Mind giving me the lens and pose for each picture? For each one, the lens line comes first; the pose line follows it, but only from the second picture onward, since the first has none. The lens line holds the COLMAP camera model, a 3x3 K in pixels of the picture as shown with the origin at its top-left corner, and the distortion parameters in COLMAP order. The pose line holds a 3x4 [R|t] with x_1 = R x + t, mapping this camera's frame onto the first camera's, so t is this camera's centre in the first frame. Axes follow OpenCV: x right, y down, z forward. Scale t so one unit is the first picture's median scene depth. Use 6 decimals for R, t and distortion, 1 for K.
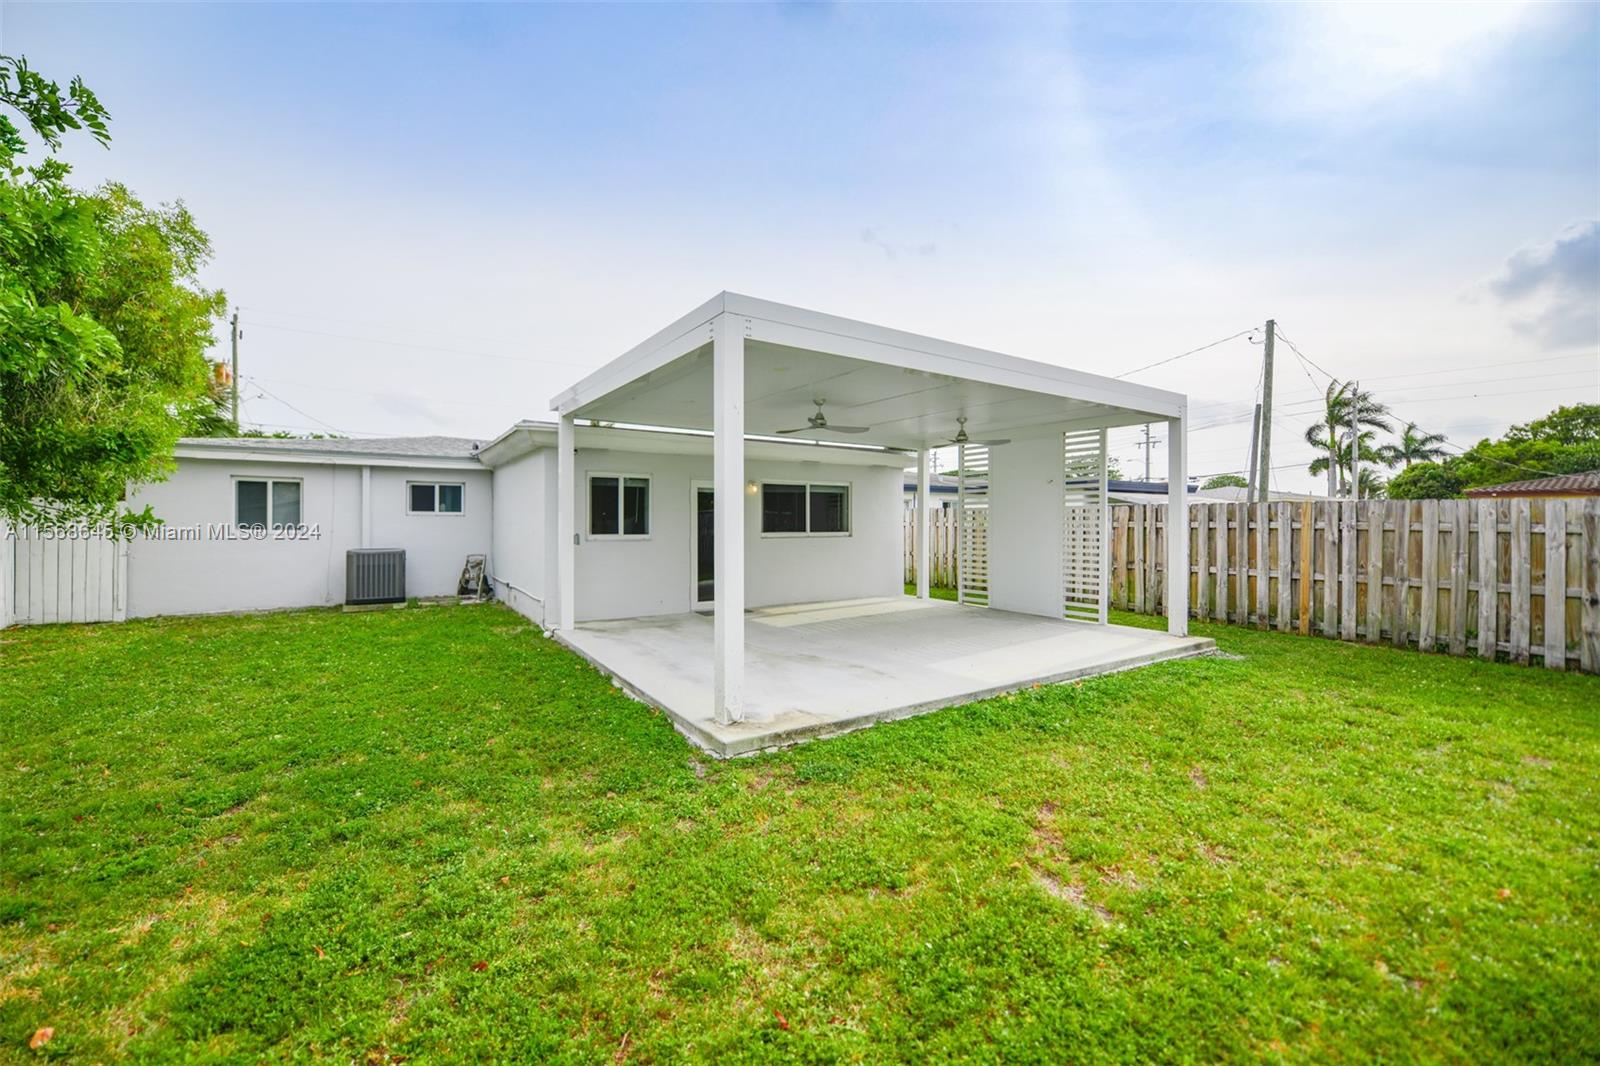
lens RADIAL K [[631.2, 0, 788.1], [0, 631.2, 524.5], [0, 0, 1]] dist [-0.013130, -0.000184]
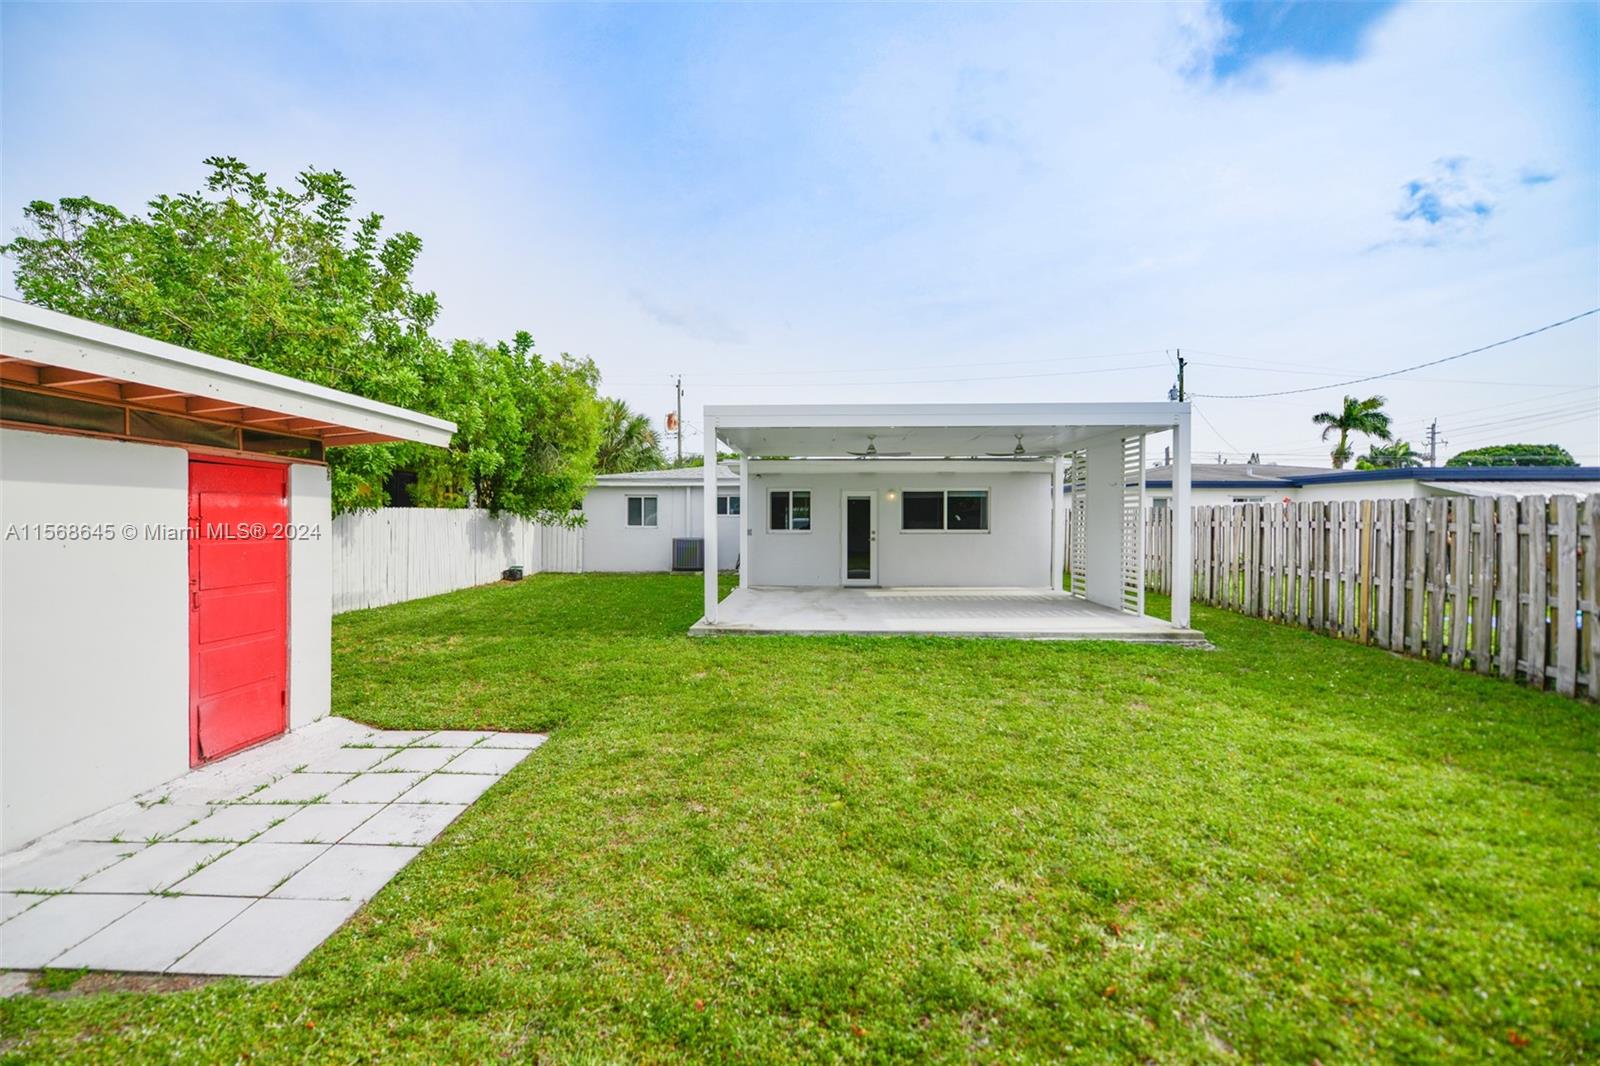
lens RADIAL K [[631.2, 0, 792.3], [0, 631.2, 529.0], [0, 0, 1]] dist [-0.013130, -0.000184]
pose [[0.817823, 0.007720, -0.575418, 0.685864], [-0.002674, 0.999950, 0.009614, -0.000168], [0.575463, -0.006324, 0.817803, -0.248070]]
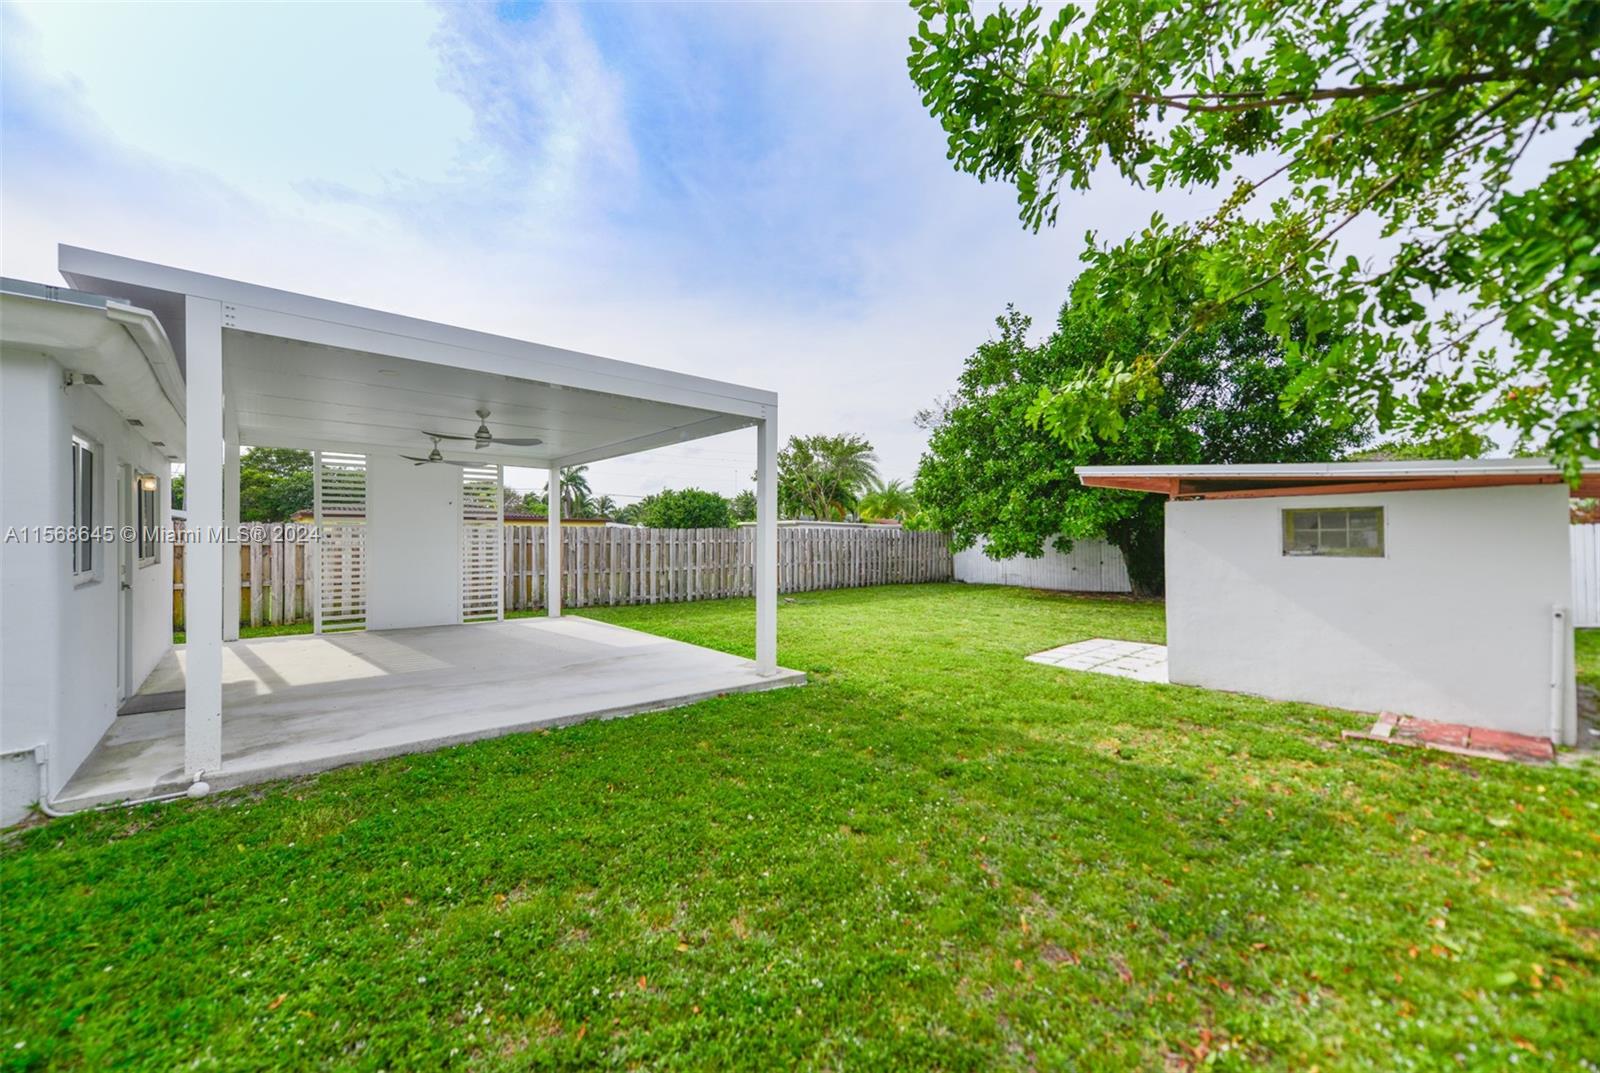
lens RADIAL K [[631.2, 0, 791.3], [0, 631.2, 537.2], [0, 0, 1]] dist [-0.013130, -0.000184]
pose [[-0.127729, -0.000447, 0.991809, -0.882482], [0.000166, 1.000000, 0.000473, -0.009113], [-0.991809, 0.000225, -0.127729, 0.635588]]
